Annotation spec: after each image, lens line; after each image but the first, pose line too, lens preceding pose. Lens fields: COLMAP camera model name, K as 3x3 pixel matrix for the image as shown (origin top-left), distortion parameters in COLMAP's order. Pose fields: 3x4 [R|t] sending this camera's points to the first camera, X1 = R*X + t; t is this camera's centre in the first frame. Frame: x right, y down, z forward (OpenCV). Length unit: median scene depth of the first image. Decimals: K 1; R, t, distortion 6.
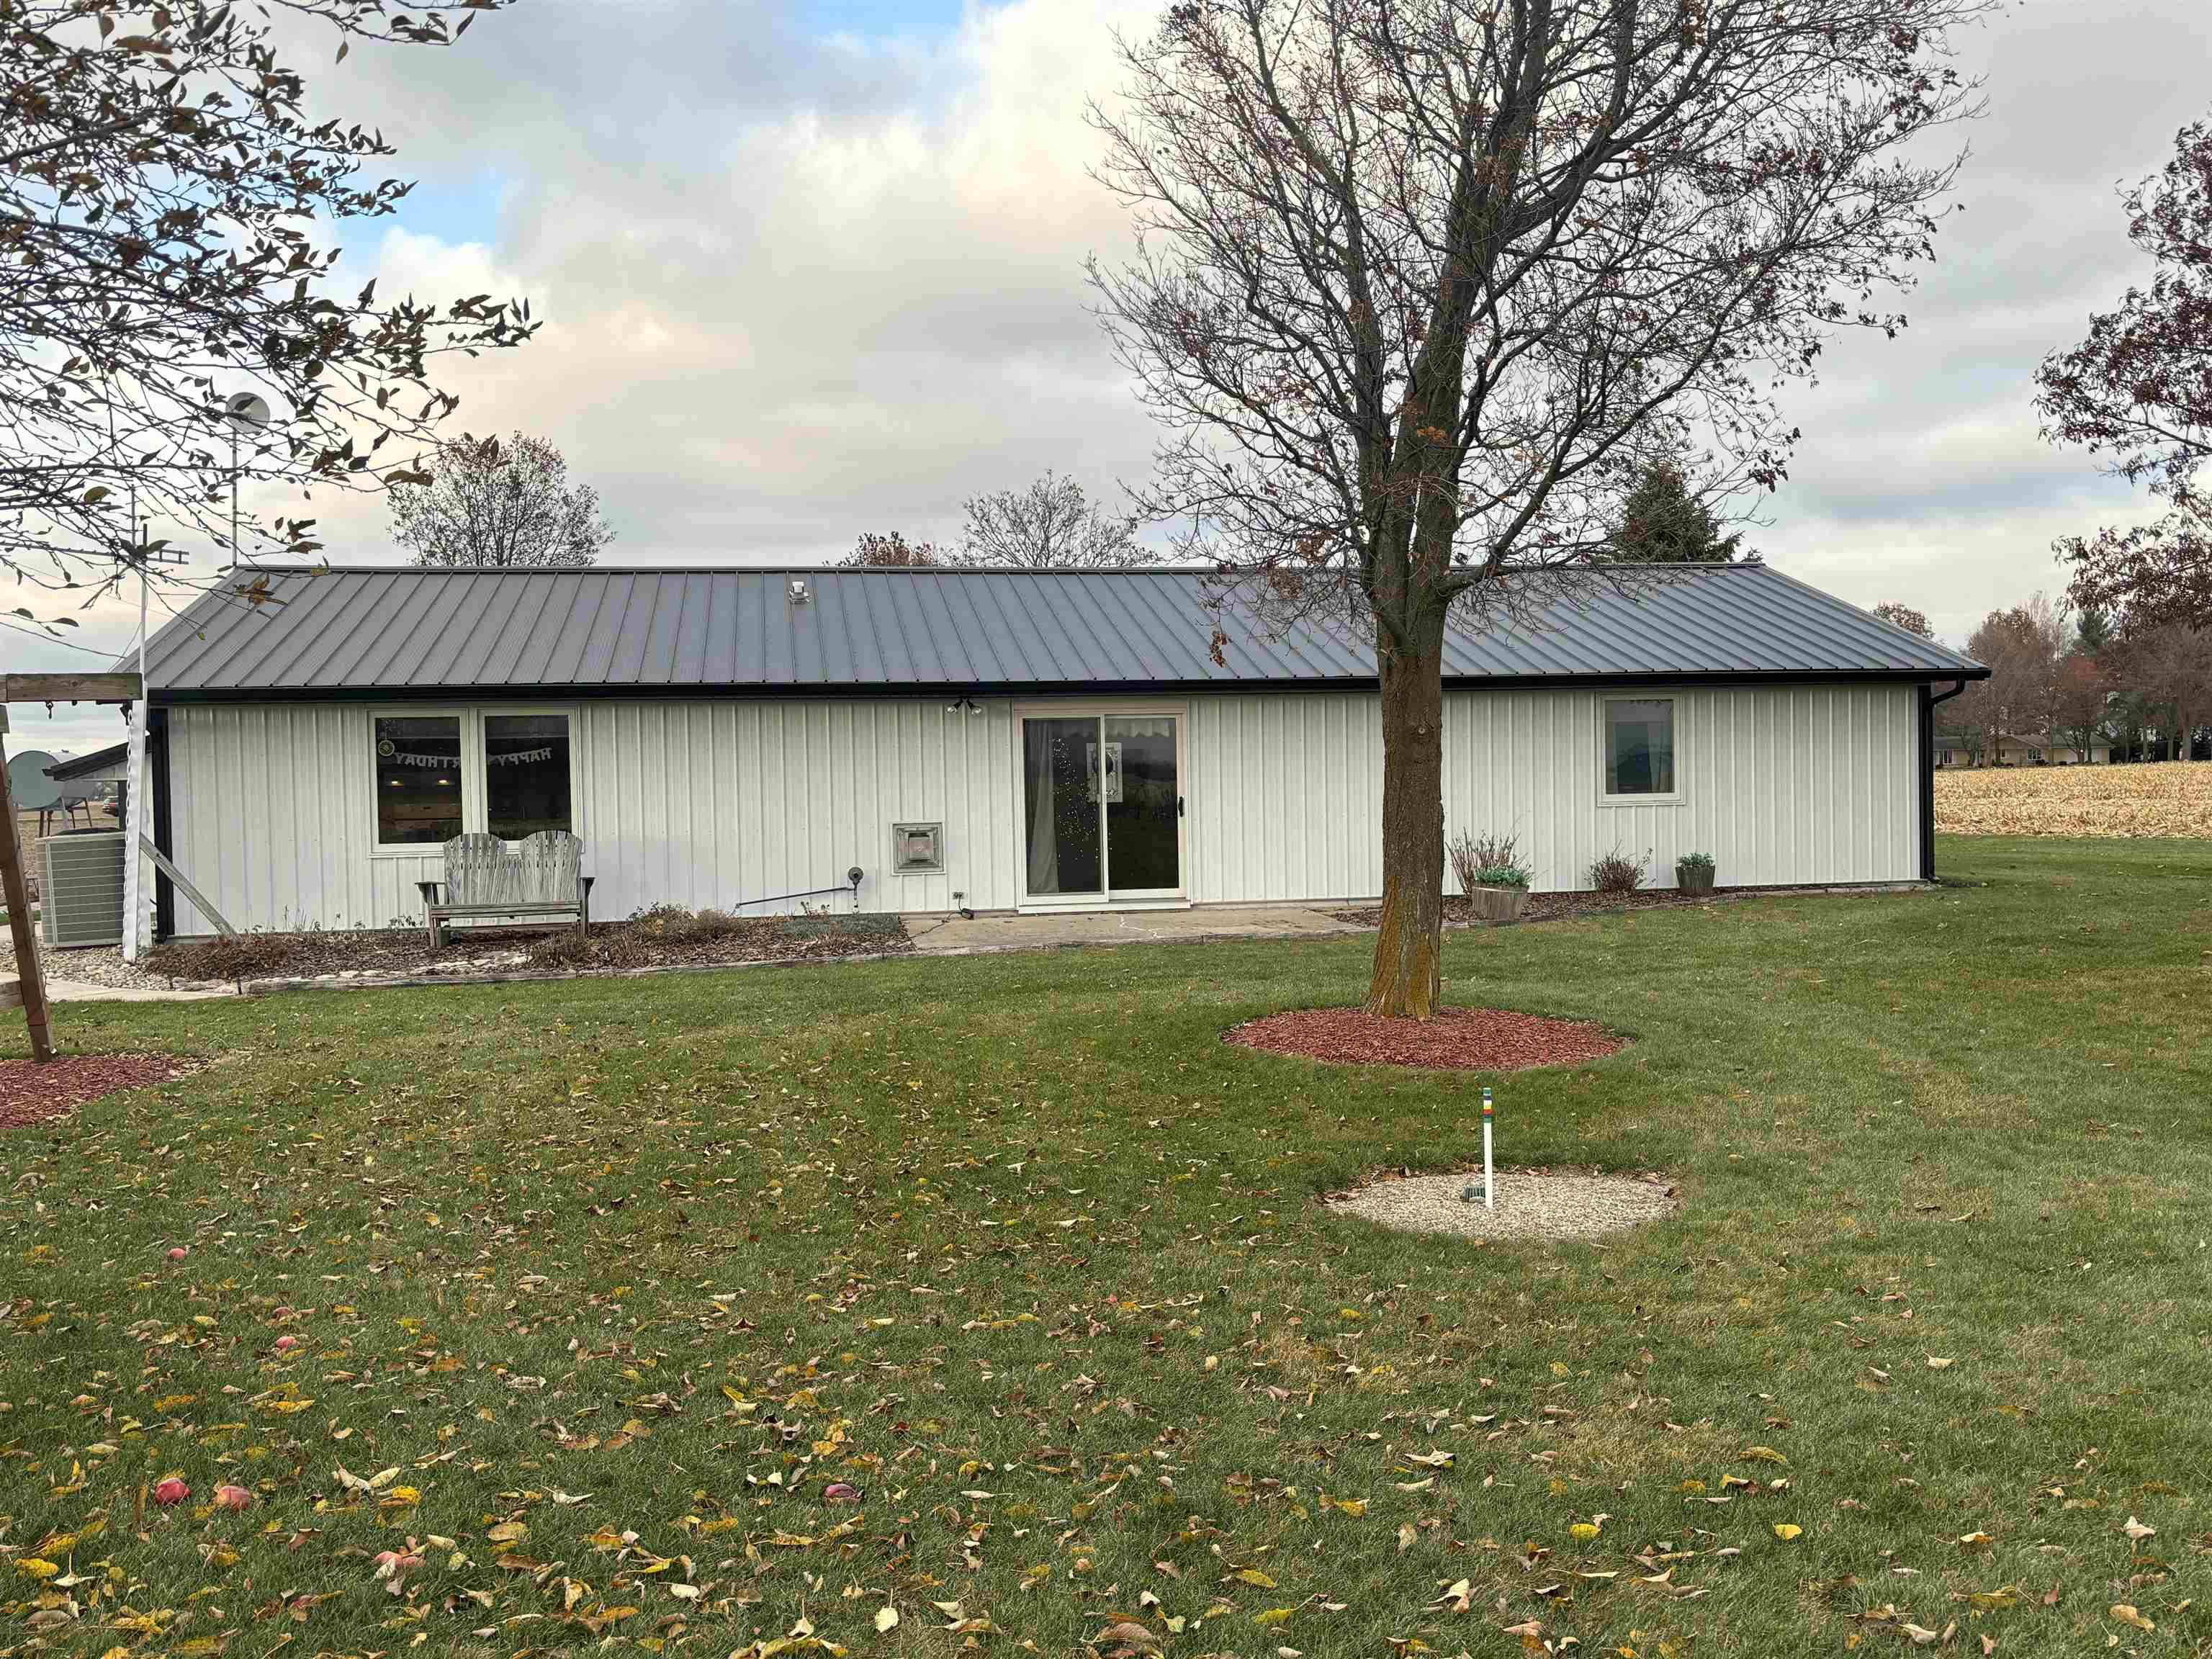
lens RADIAL K [[1916.0, 0, 1123.5], [0, 1916.0, 836.4], [0, 0, 1]] dist [-0.035711, -0.008642]
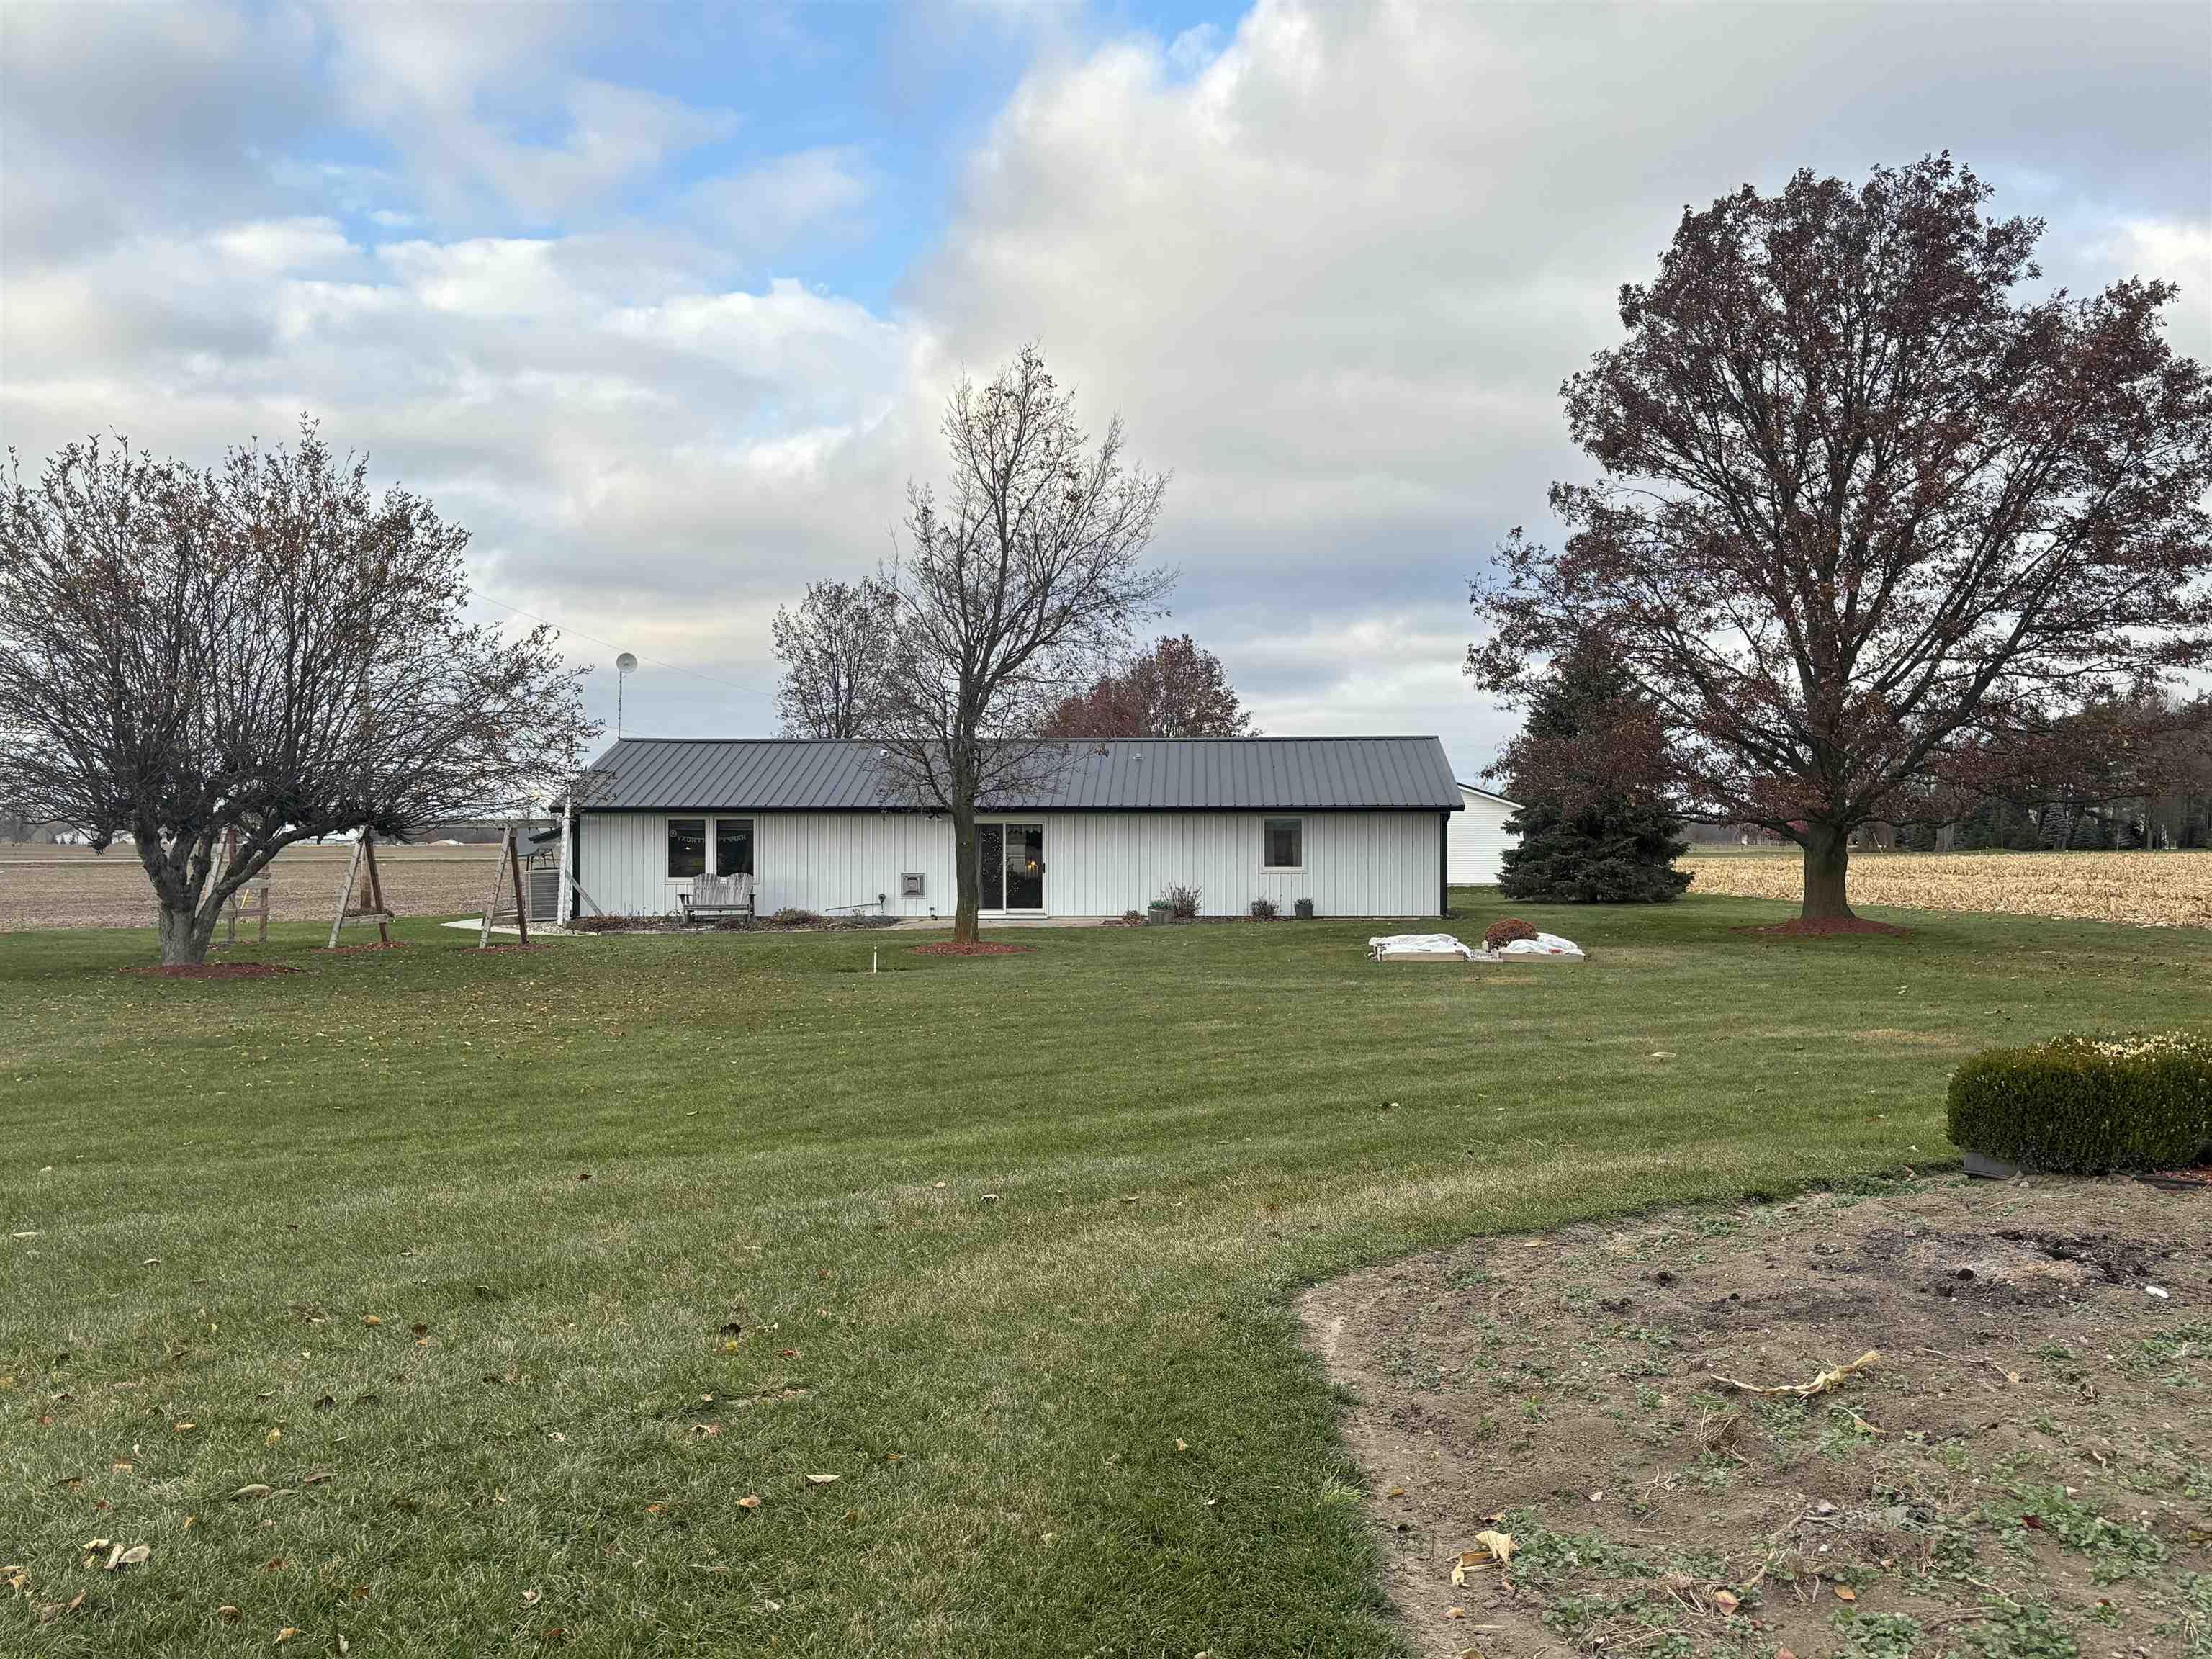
lens RADIAL K [[2009.2, 0, 1108.6], [0, 2009.2, 835.2], [0, 0, 1]] dist [0.039692, -0.019793]
pose [[0.971652, 0.016482, -0.235839, 0.633004], [-0.023523, 0.999357, -0.027073, 0.005839], [0.235241, 0.031853, 0.971415, -1.108045]]
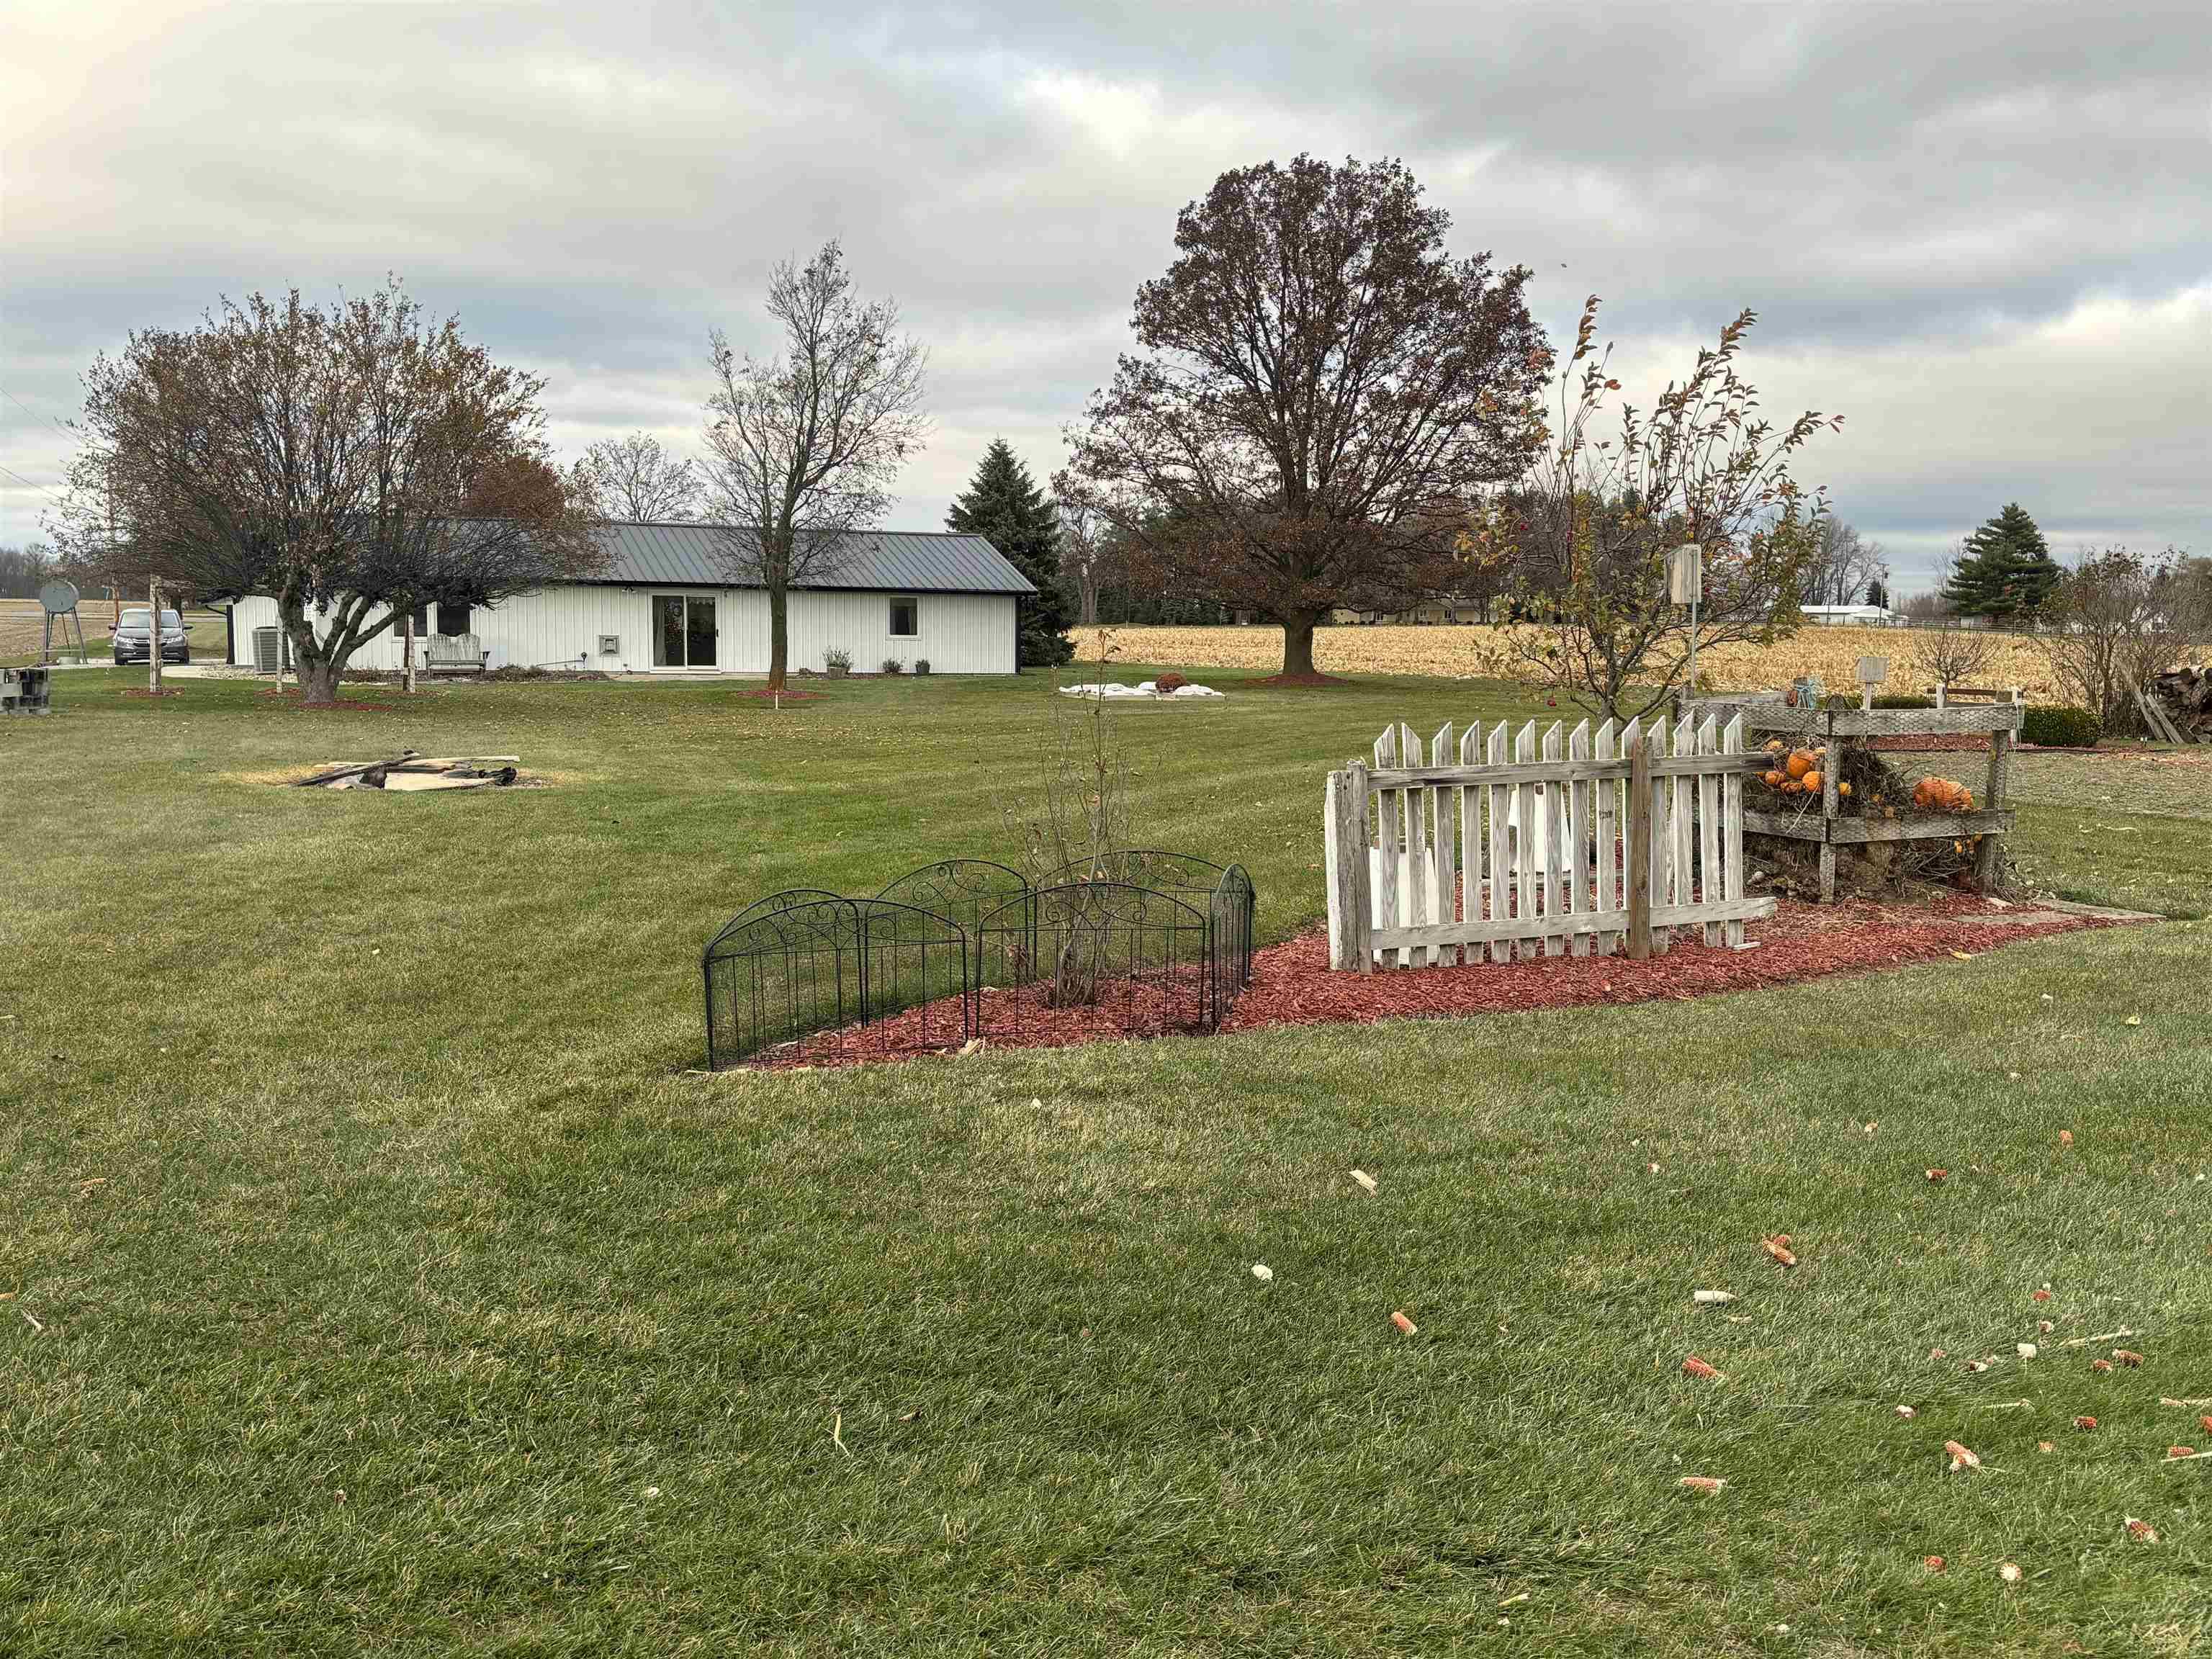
lens RADIAL K [[2009.2, 0, 1118.4], [0, 2009.2, 829.3], [0, 0, 1]] dist [0.039692, -0.019793]
pose [[0.974431, 0.011334, 0.224401, -0.048314], [-0.028516, 0.996889, 0.073478, 0.033978], [-0.222870, -0.077998, 0.971723, -1.807065]]
